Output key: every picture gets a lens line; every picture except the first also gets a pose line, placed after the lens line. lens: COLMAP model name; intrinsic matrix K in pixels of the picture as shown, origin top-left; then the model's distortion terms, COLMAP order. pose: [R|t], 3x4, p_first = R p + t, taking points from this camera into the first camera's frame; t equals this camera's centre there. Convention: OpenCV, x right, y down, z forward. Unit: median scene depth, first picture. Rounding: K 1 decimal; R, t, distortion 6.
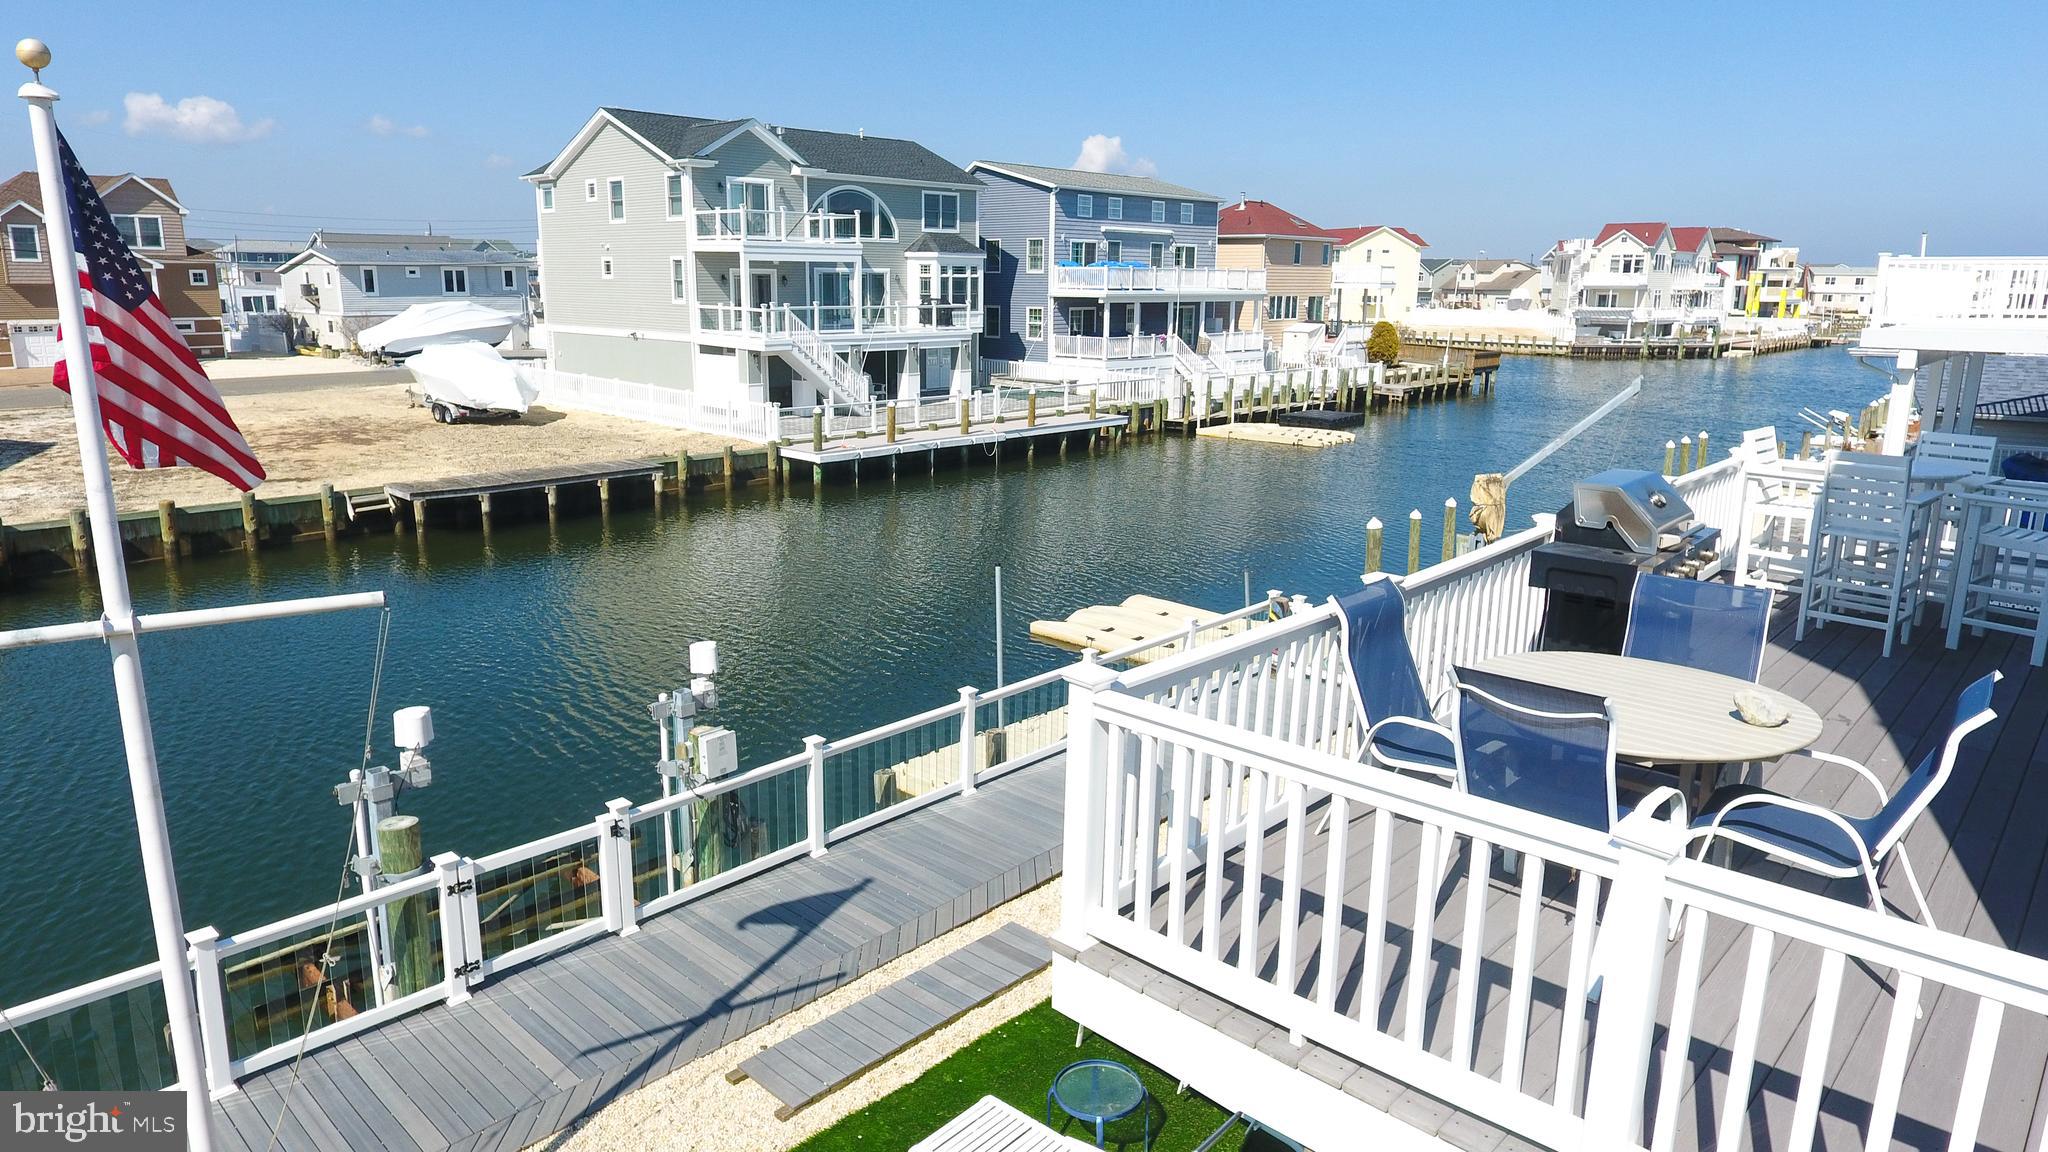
lens RADIAL K [[1245.4, 0, 1035.8], [0, 1245.4, 506.6], [0, 0, 1]] dist [-0.004920, 0.000879]
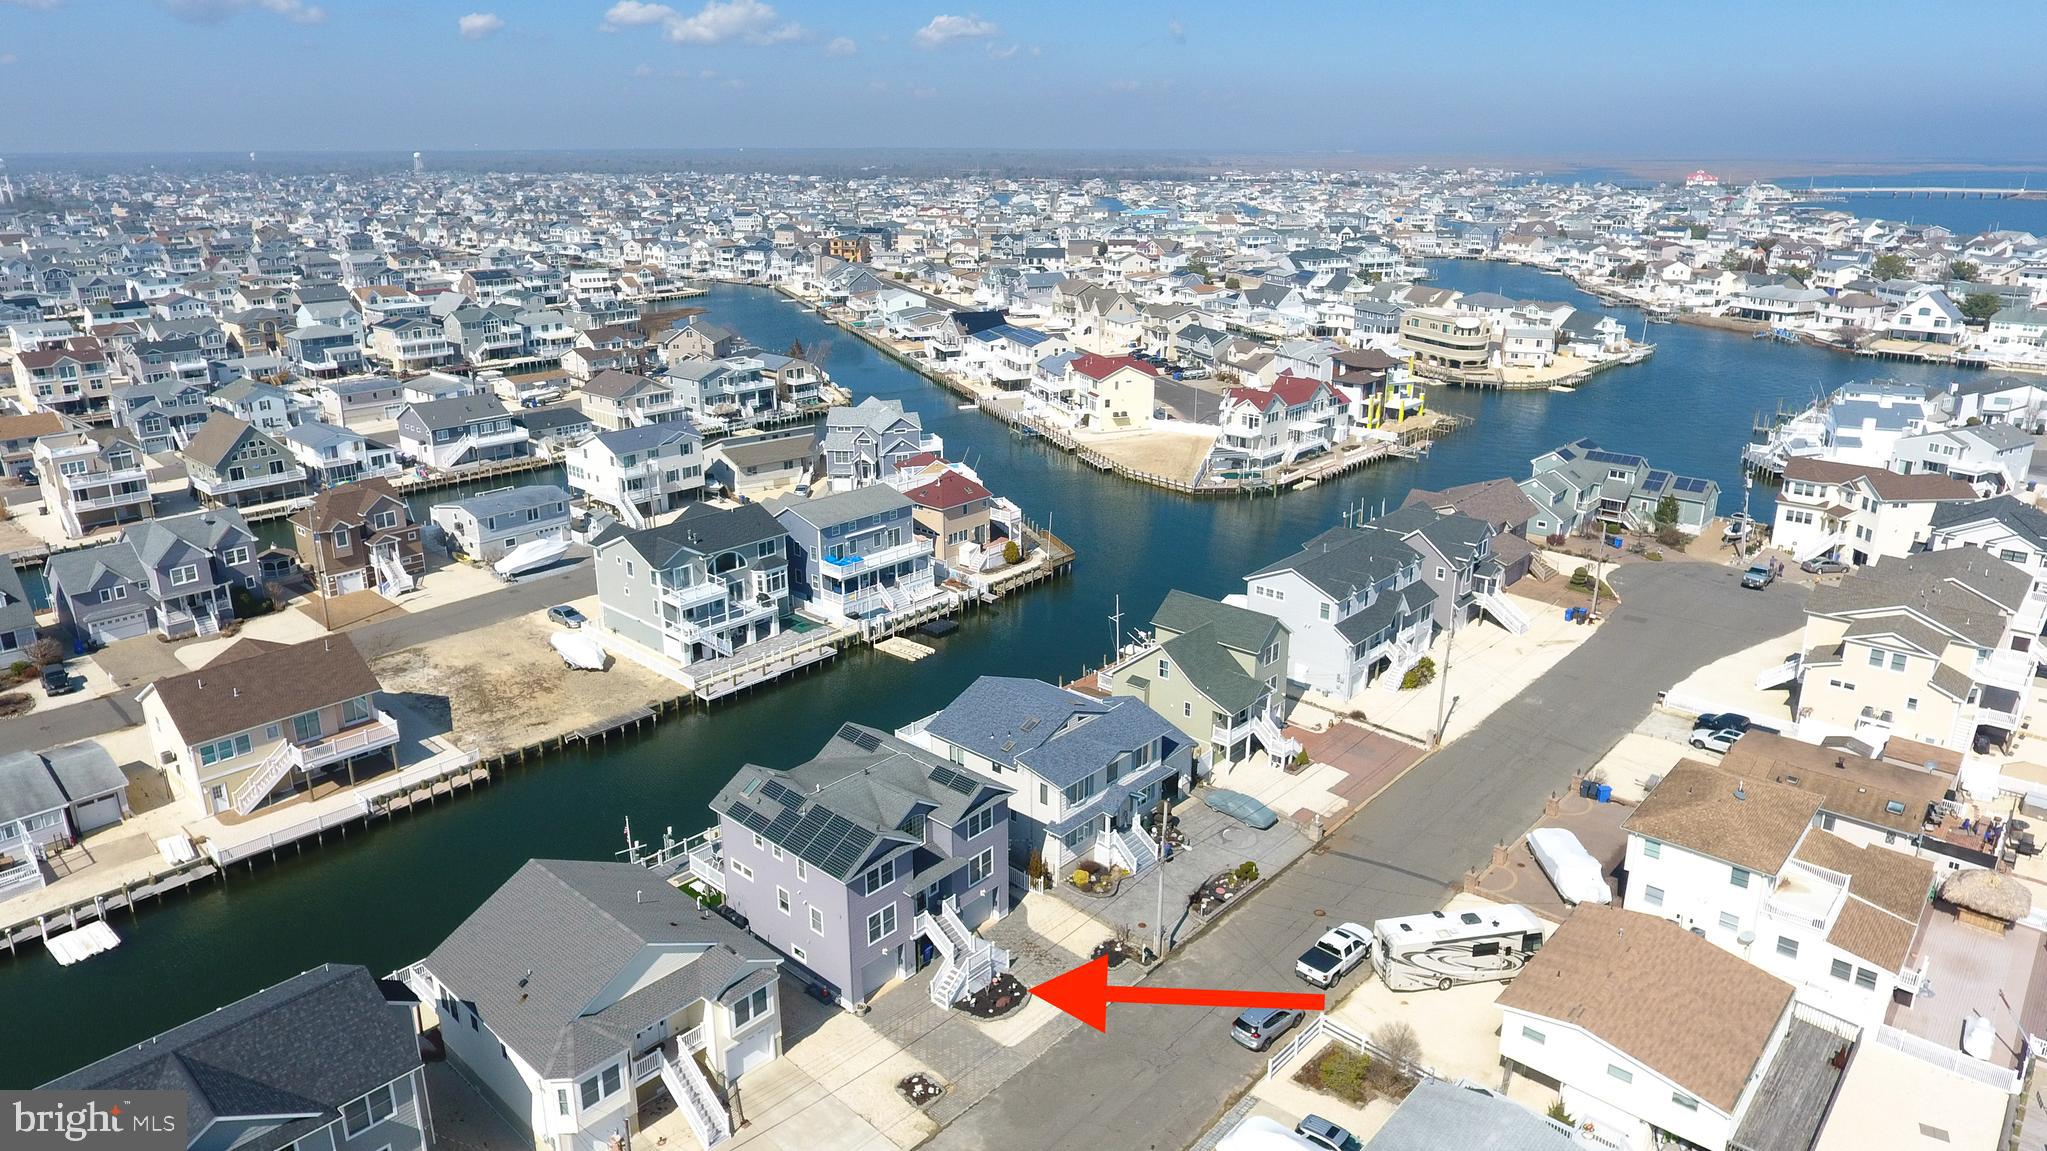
lens RADIAL K [[1244.8, 0, 1018.4], [0, 1244.8, 518.8], [0, 0, 1]] dist [-0.004920, 0.000879]
pose [[0.999818, -0.017071, 0.008532, 0.414937], [0.016226, 0.995731, 0.090865, -0.550029], [-0.010047, -0.090710, 0.995827, -1.455352]]
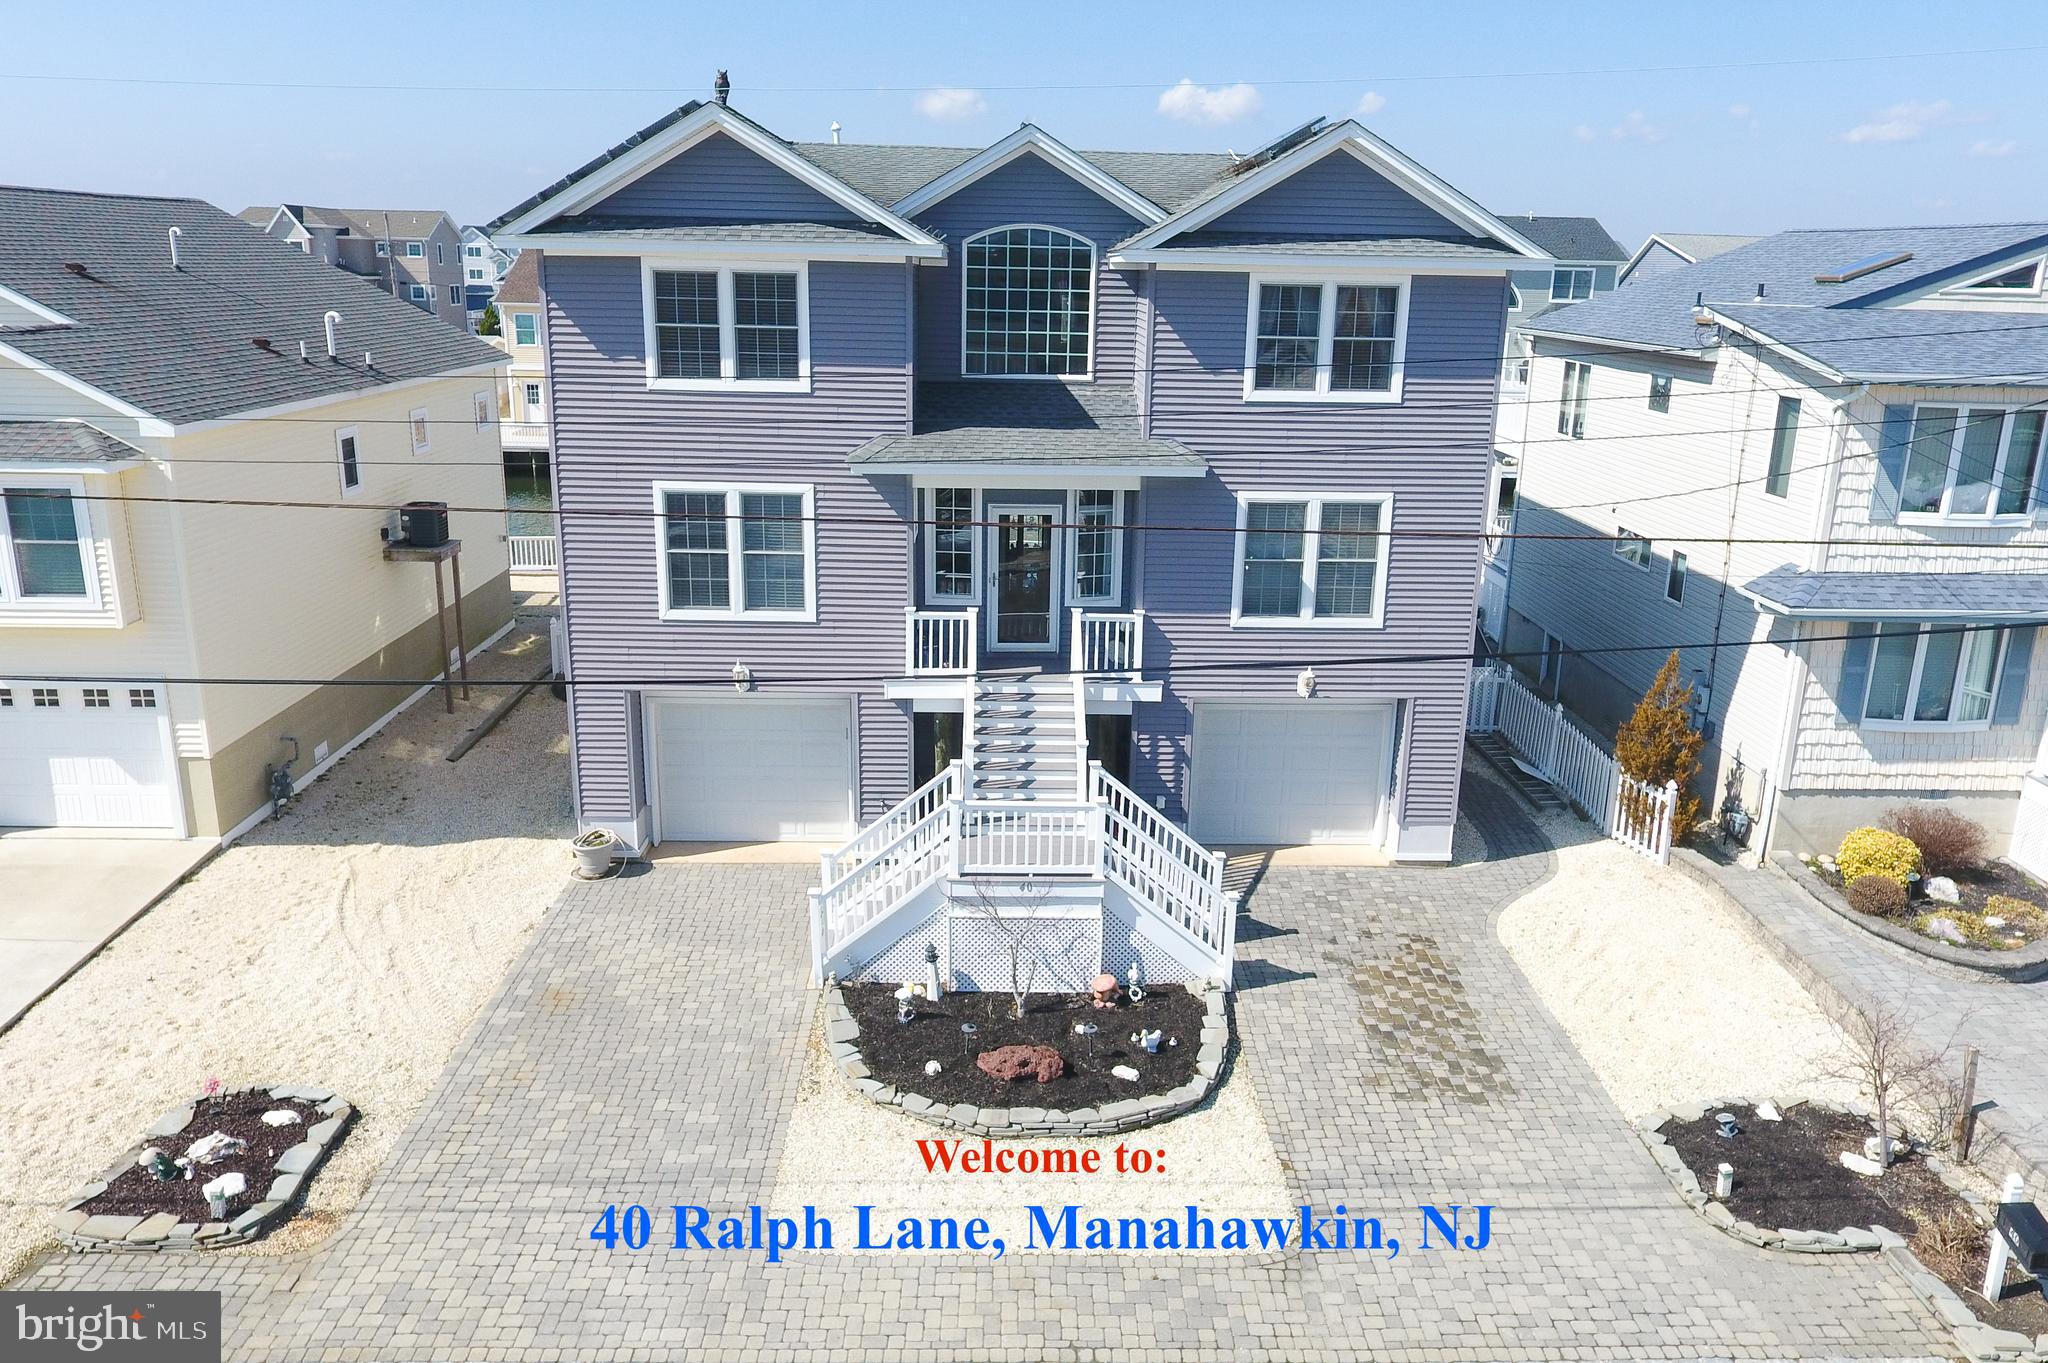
lens RADIAL K [[1418.7, 0, 1070.5], [0, 1418.7, 618.7], [0, 0, 1]] dist [-0.002498, -0.006078]
pose [[0.713965, 0.176042, -0.677689, 0.601692], [-0.145807, 0.984040, 0.102011, -0.004144], [0.684832, 0.025979, 0.728238, -0.318596]]
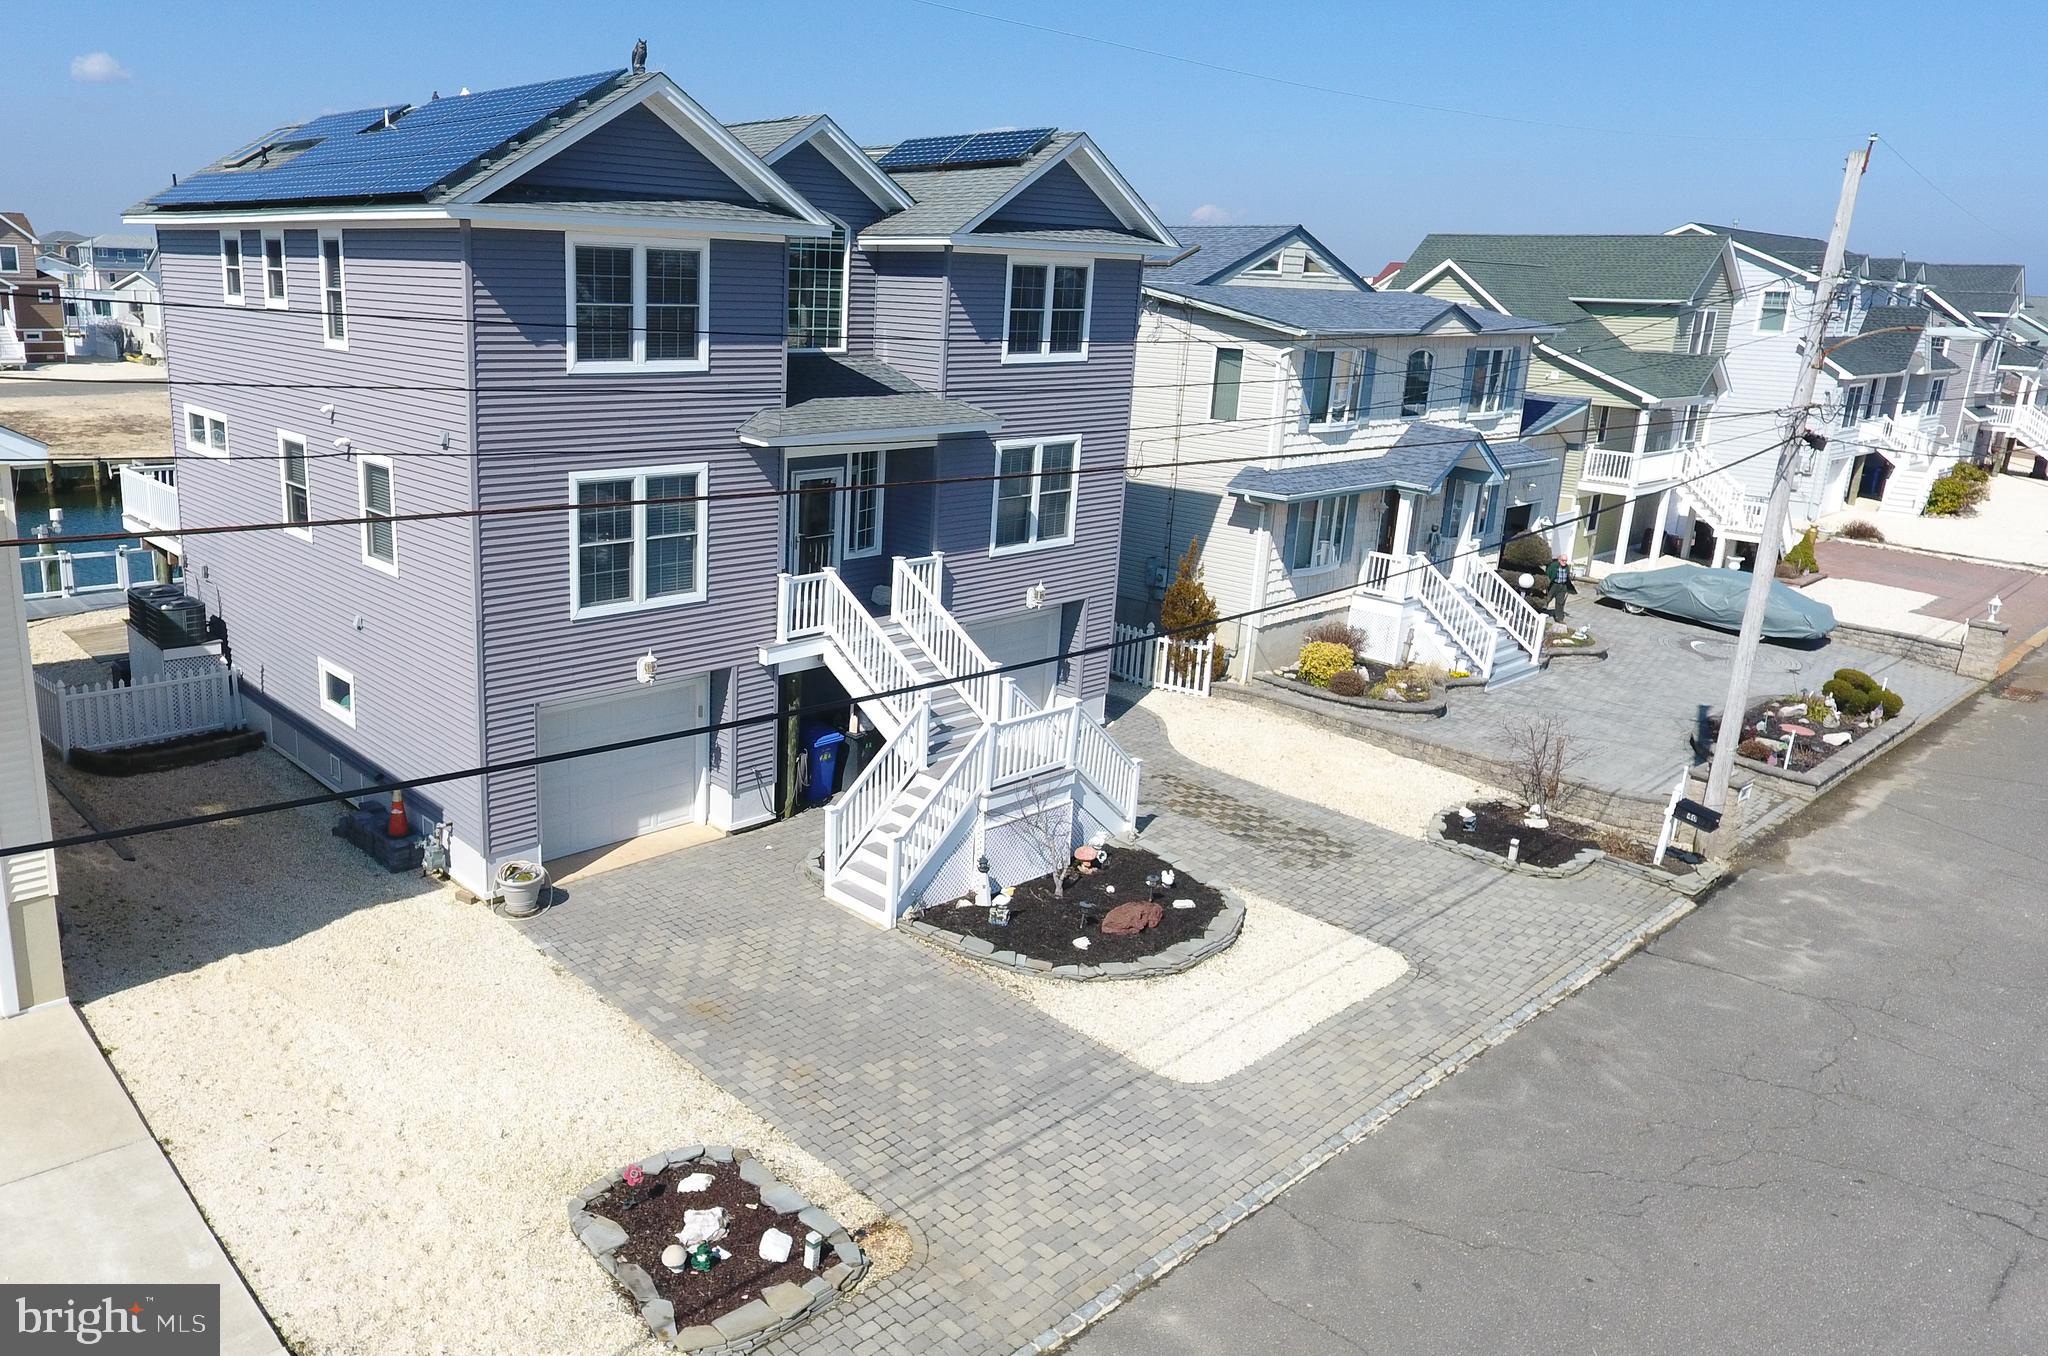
lens RADIAL K [[1418.7, 0, 854.6], [0, 1418.7, 604.8], [0, 0, 1]] dist [-0.002498, -0.006078]
pose [[0.995329, 0.047377, -0.084122, 0.355292], [-0.043639, 0.998000, 0.045731, 0.029020], [0.086121, -0.041847, 0.995405, -0.469946]]
